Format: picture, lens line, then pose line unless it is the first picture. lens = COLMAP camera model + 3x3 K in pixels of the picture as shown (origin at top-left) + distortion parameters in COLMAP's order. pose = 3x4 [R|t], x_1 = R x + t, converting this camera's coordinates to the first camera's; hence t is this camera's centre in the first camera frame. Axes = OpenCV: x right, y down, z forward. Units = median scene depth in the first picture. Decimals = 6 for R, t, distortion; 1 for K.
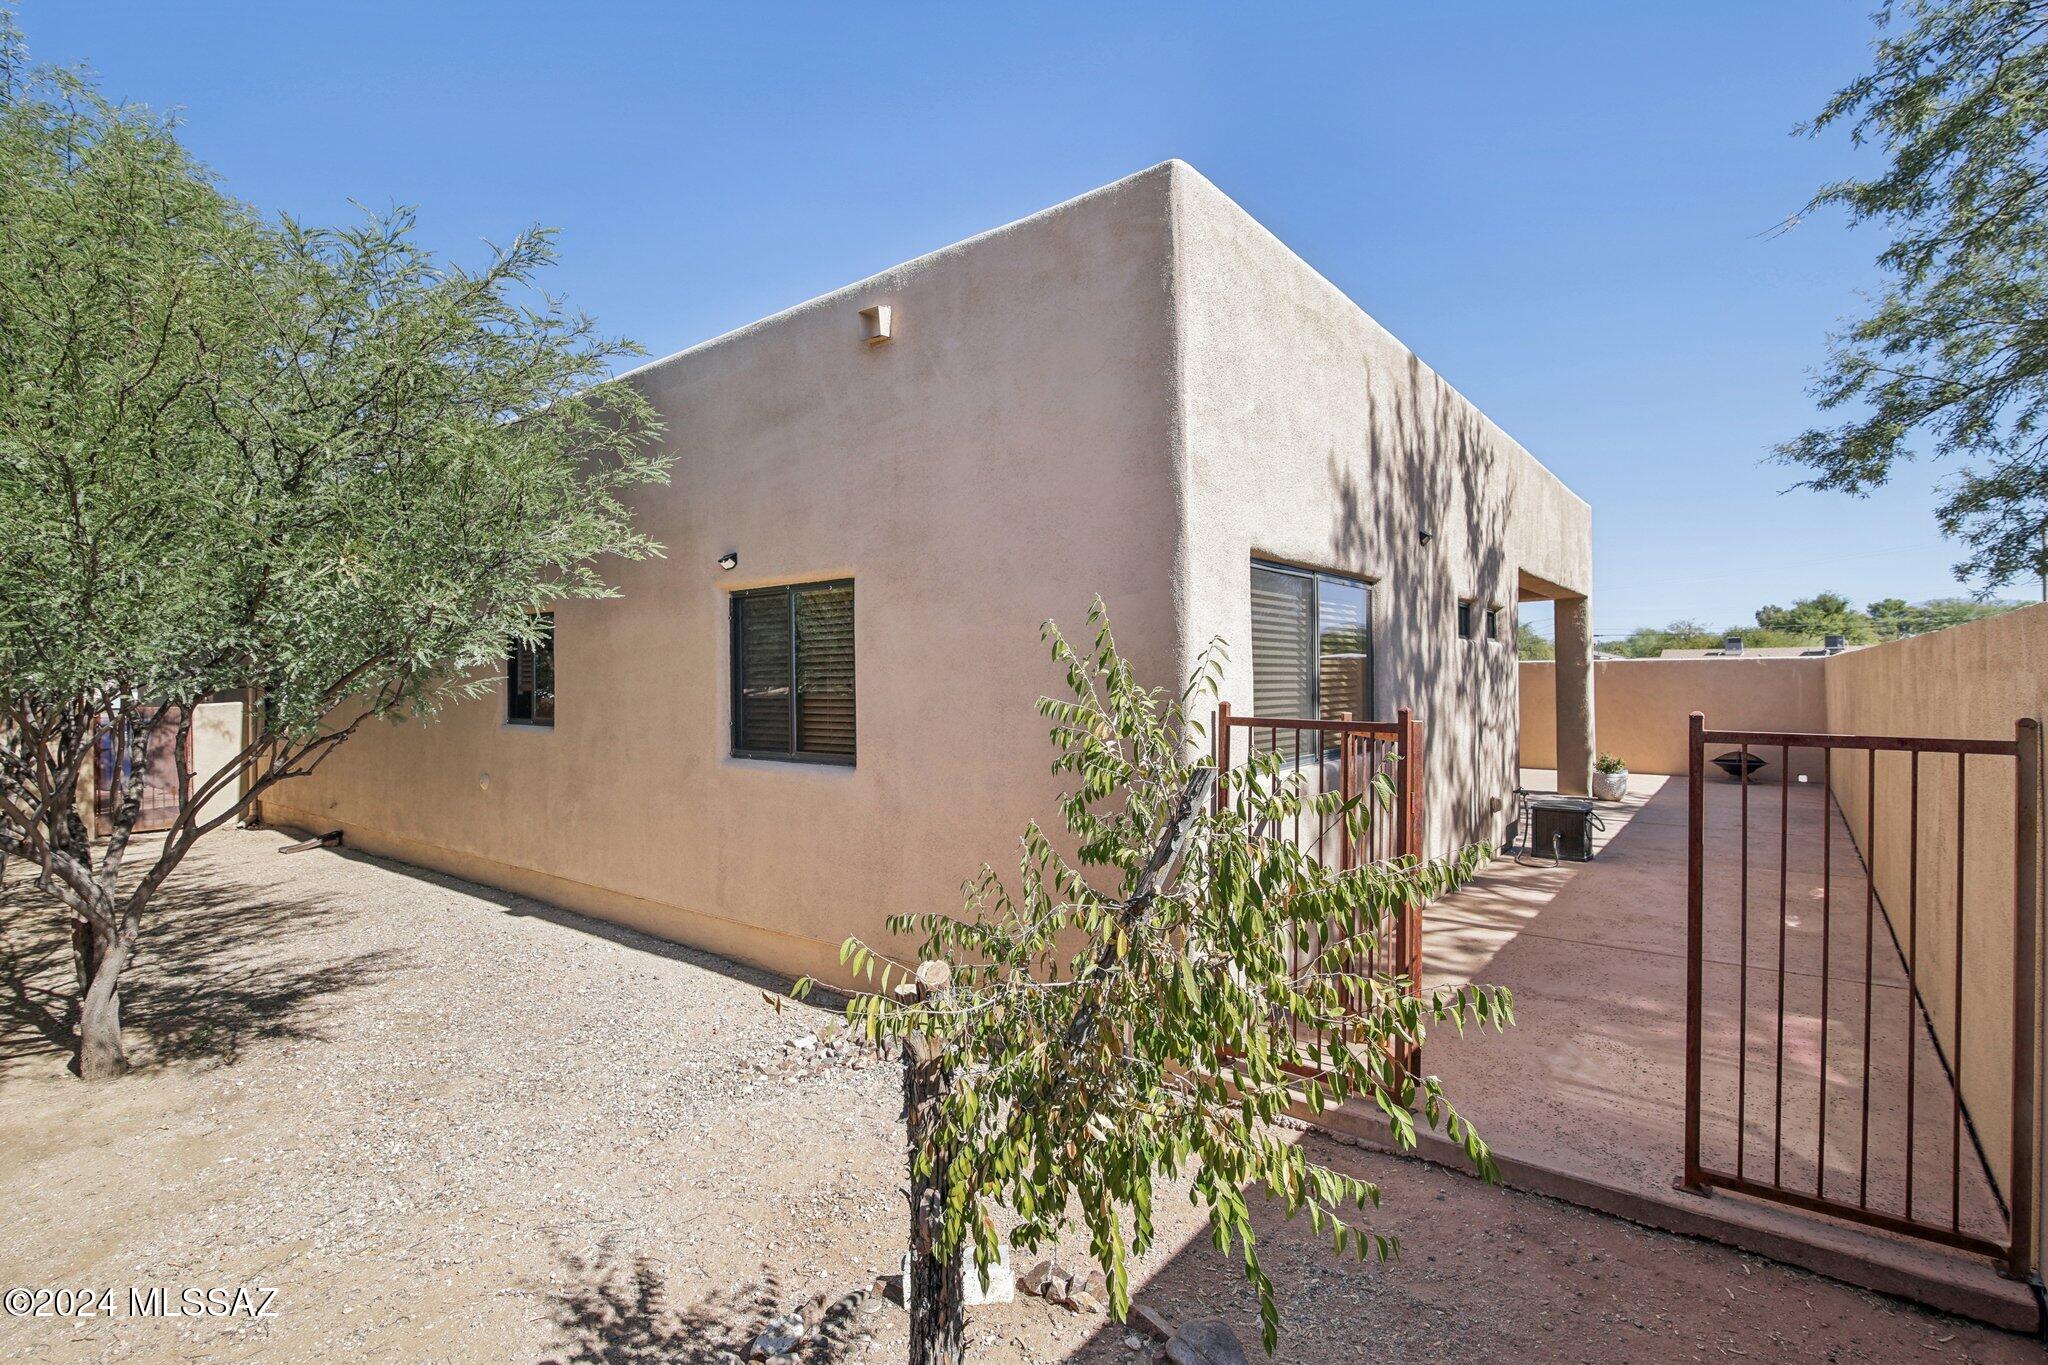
lens RADIAL K [[981.3, 0, 1031.4], [0, 981.3, 669.7], [0, 0, 1]] dist [-0.001628, -0.013064]
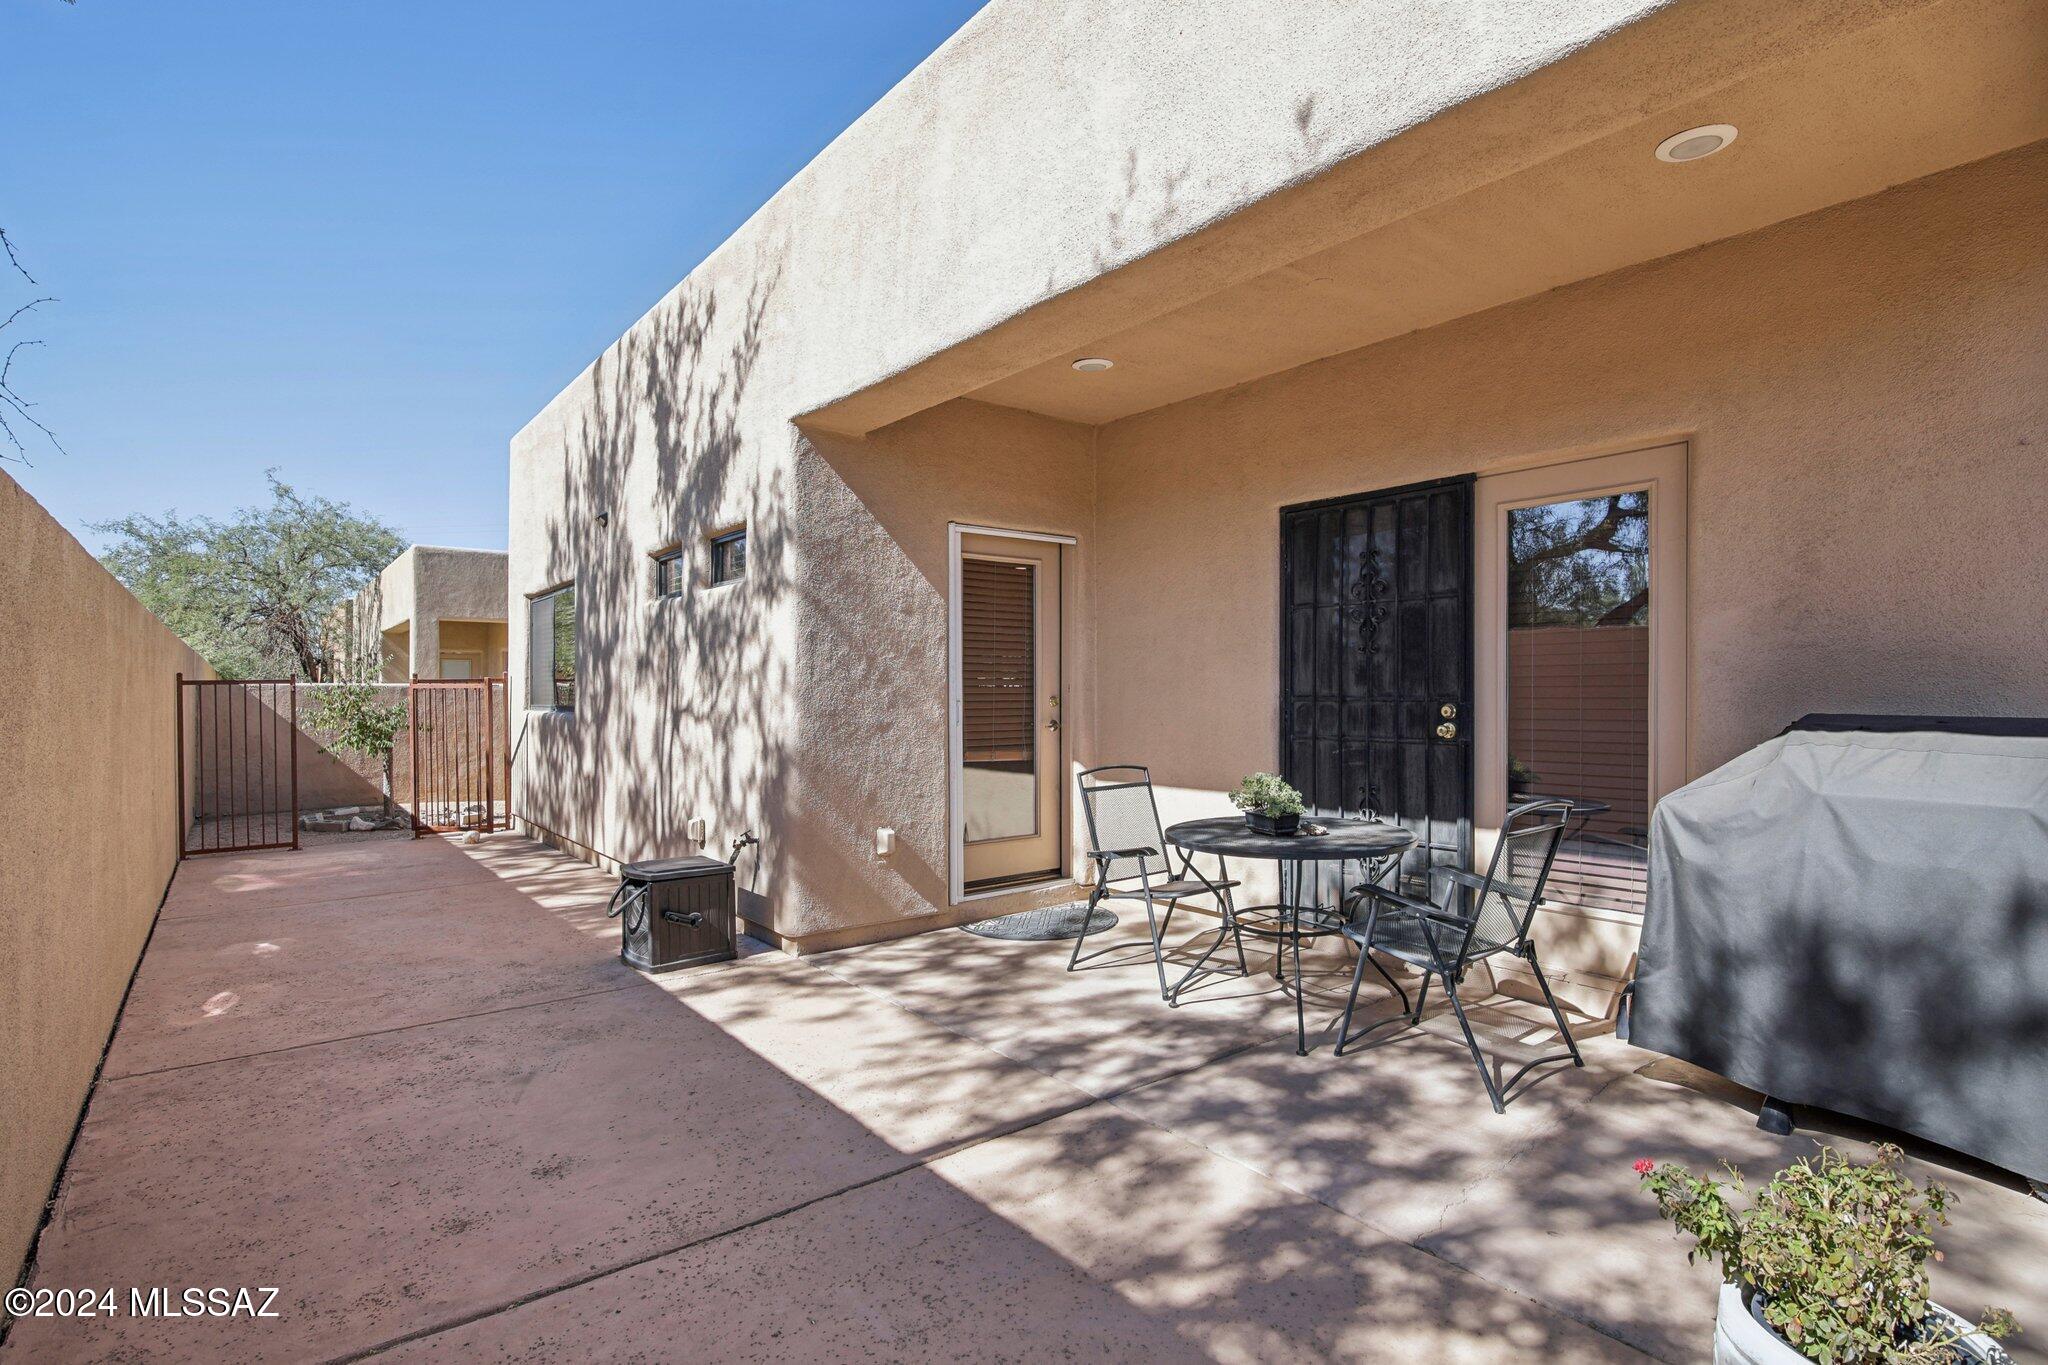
lens RADIAL K [[968.4, 0, 1024.0], [0, 968.4, 682.5], [0, 0, 1]] dist [-0.031092, 0.001454]
pose [[-0.223616, 0.003790, -0.974670, 1.013825], [0.014240, 0.999898, 0.000621, 0.035298], [0.974573, -0.013740, -0.223647, 1.294141]]
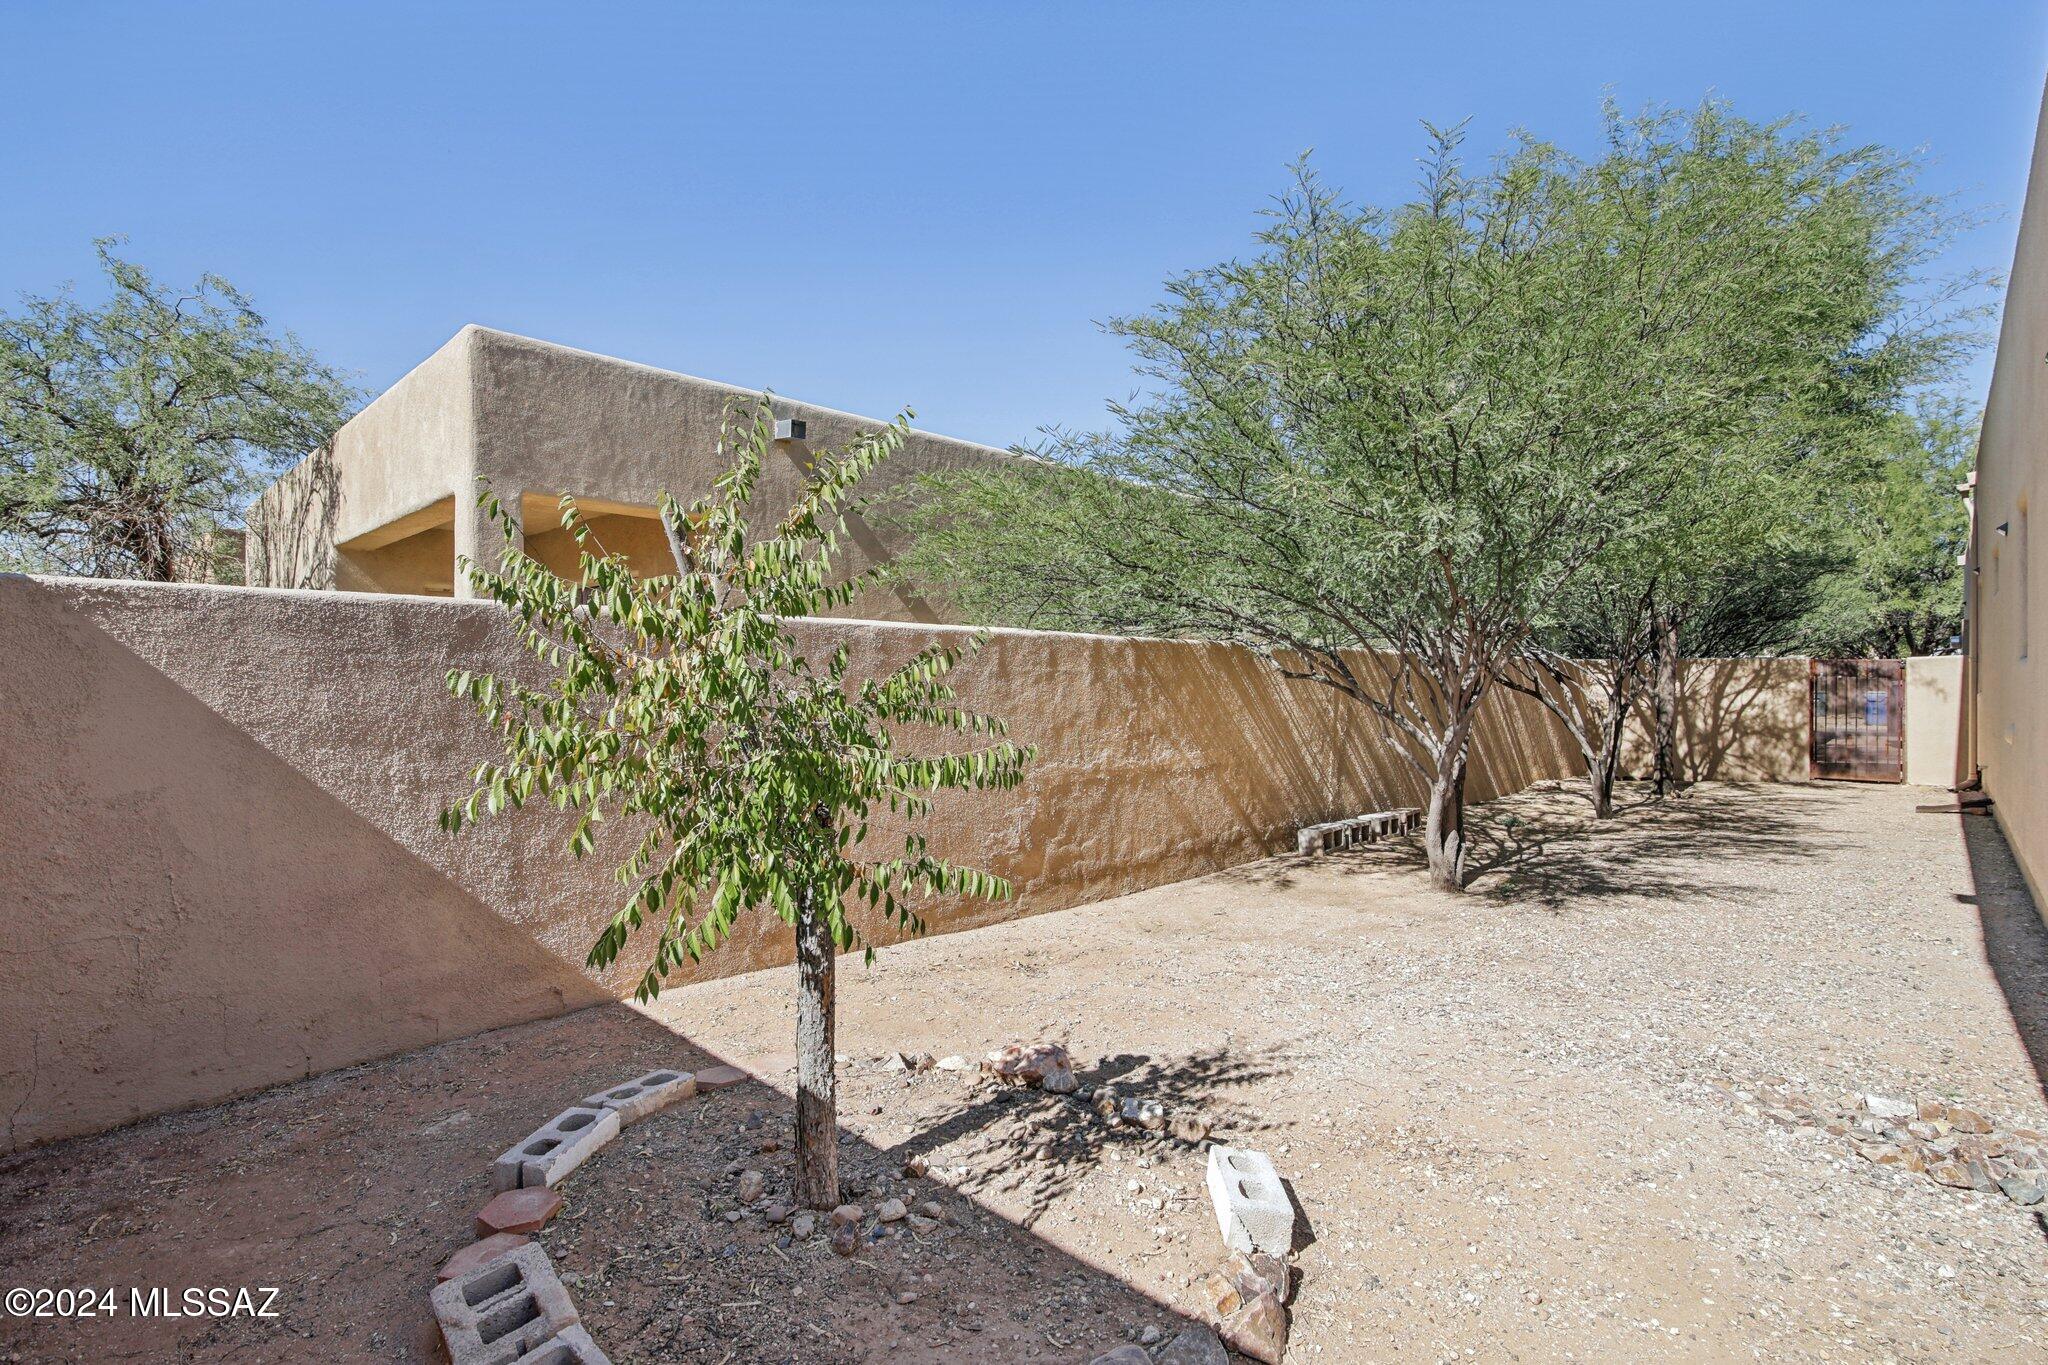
lens RADIAL K [[943.4, 0, 1010.5], [0, 943.4, 690.4], [0, 0, 1]] dist [-0.033910, 0.007173]
pose [[-0.104284, 0.026007, -0.994207, 0.240053], [0.007141, 0.999652, 0.025401, 0.052948], [0.994522, -0.004451, -0.104433, 0.289433]]
